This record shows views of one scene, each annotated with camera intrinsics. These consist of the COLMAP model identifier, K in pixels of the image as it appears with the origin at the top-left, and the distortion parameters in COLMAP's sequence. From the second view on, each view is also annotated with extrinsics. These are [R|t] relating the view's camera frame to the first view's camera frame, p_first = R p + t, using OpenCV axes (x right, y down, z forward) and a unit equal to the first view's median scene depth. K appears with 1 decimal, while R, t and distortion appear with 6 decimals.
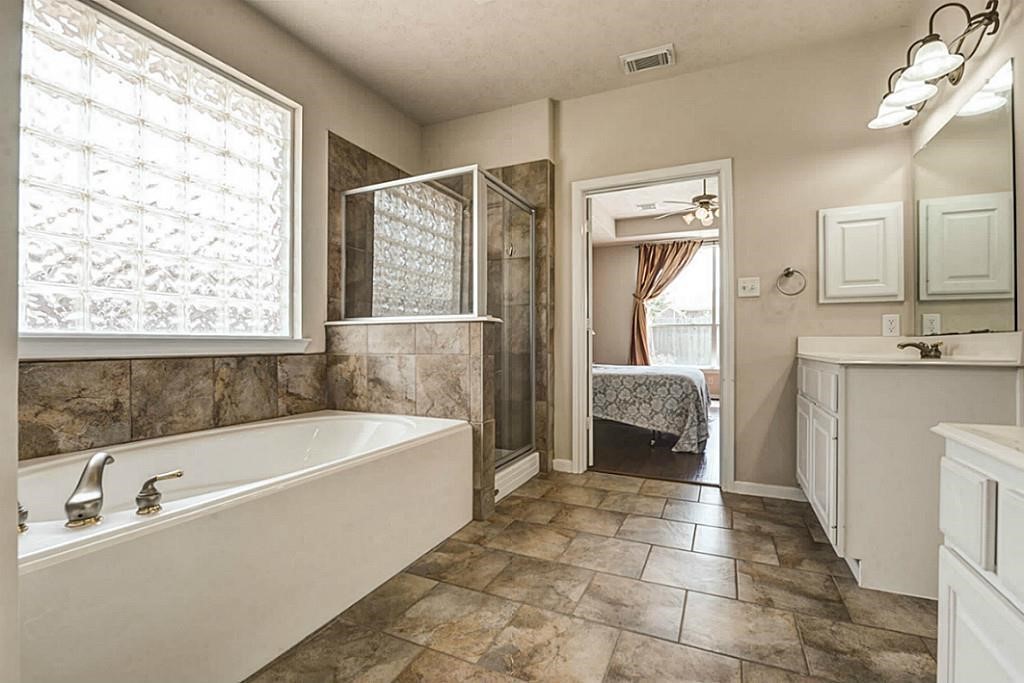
lens RADIAL K [[454.2, 0, 512.0], [0, 454.2, 341.7], [0, 0, 1]] dist [-0.015345, -0.000806]
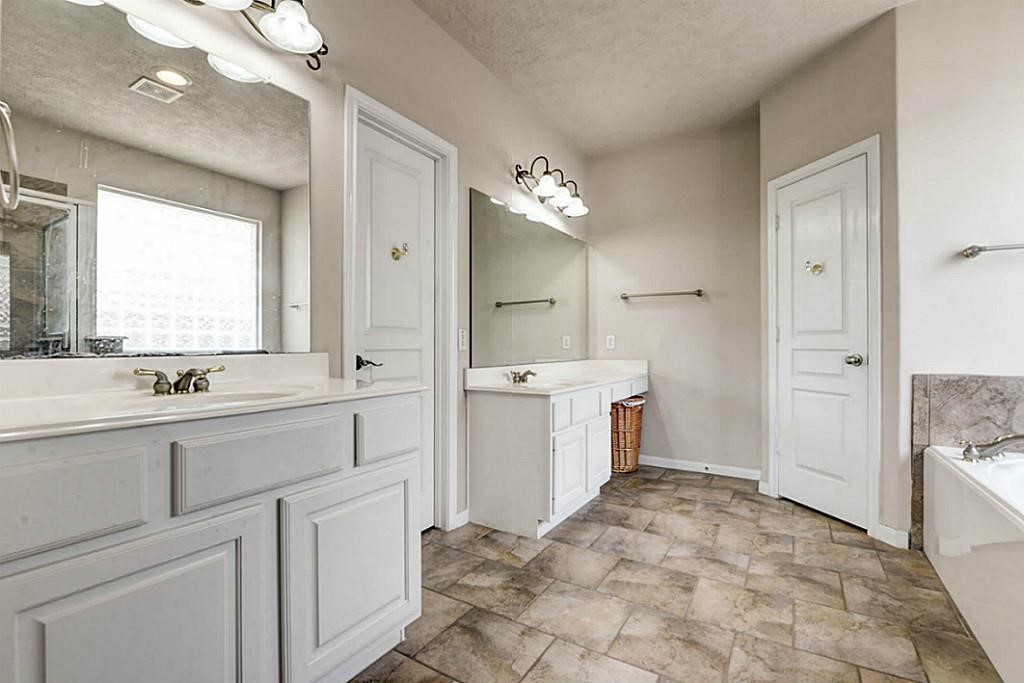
lens RADIAL K [[454.2, 0, 513.2], [0, 454.2, 344.0], [0, 0, 1]] dist [-0.015345, -0.000806]
pose [[-0.992706, -0.000557, 0.120562, 0.511263], [-0.000892, 0.999996, -0.002720, -0.042141], [-0.120560, -0.002808, -0.992702, 2.090826]]
